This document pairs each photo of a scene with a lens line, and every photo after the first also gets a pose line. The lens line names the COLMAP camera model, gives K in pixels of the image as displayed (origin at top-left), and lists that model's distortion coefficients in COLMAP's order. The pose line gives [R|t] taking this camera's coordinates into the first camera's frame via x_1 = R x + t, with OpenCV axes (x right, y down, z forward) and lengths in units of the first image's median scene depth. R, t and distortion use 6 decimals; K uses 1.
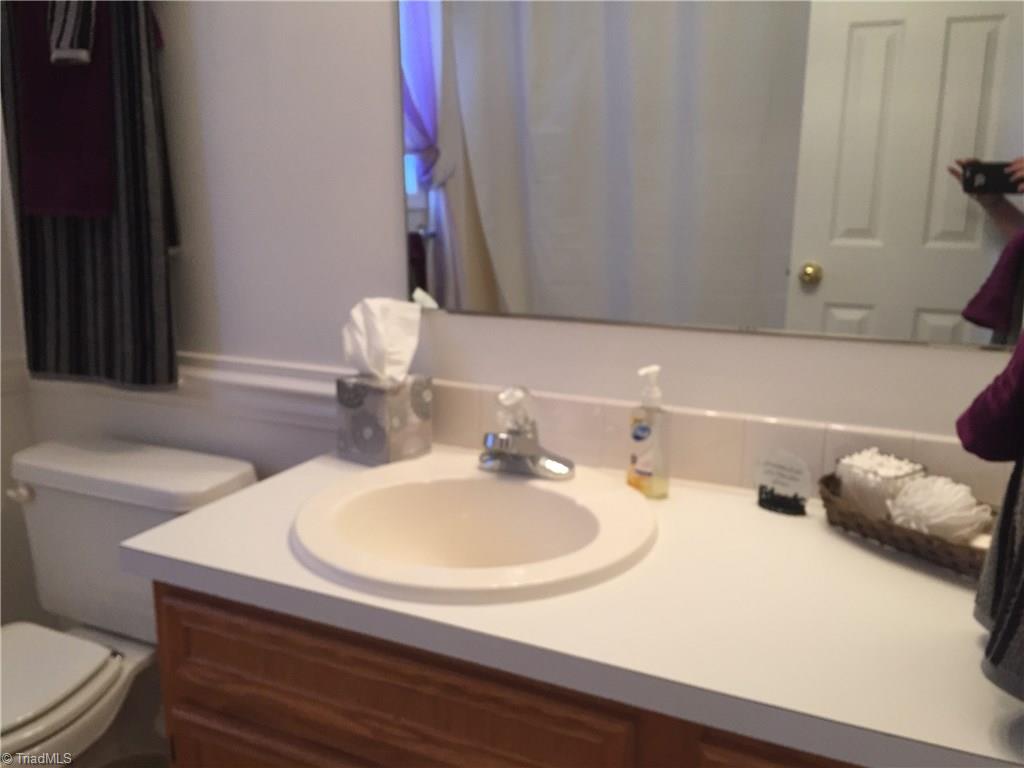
lens RADIAL K [[893.4, 0, 512.0], [0, 893.4, 384.0], [0, 0, 1]] dist [0.085929, -0.166159]
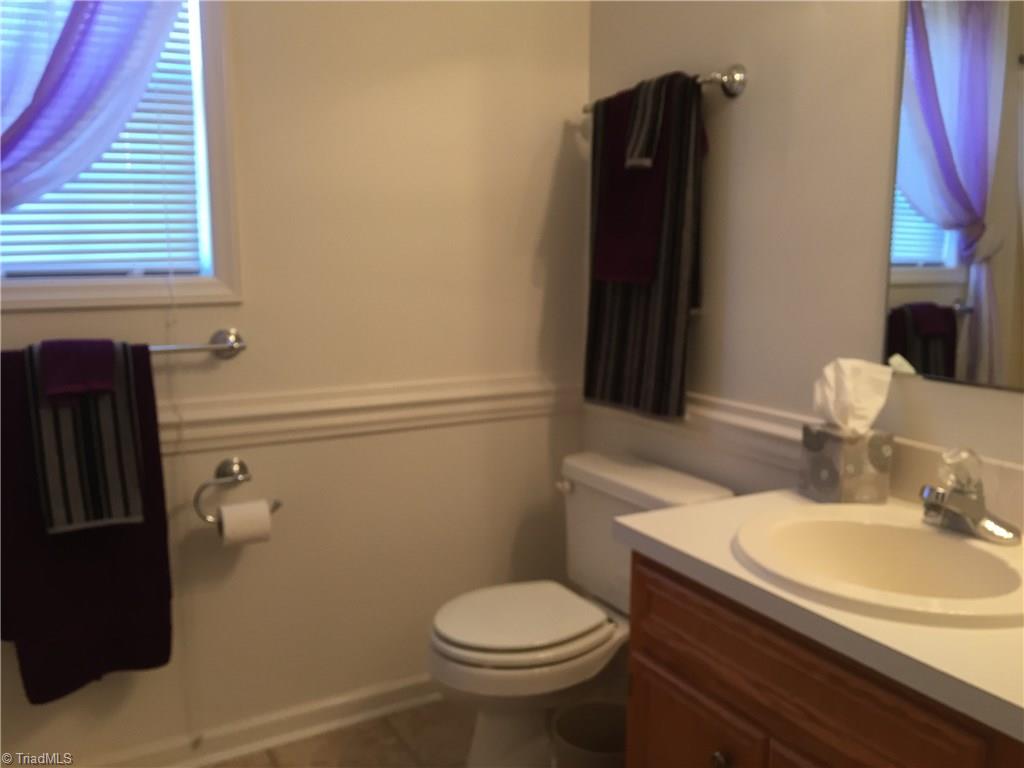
lens RADIAL K [[893.4, 0, 512.0], [0, 893.4, 384.0], [0, 0, 1]] dist [0.085929, -0.166159]
pose [[0.820164, 0.092742, -0.564562, 0.147171], [-0.135576, 0.990173, -0.034299, 0.032923], [0.555833, 0.104672, 0.824678, -0.178445]]
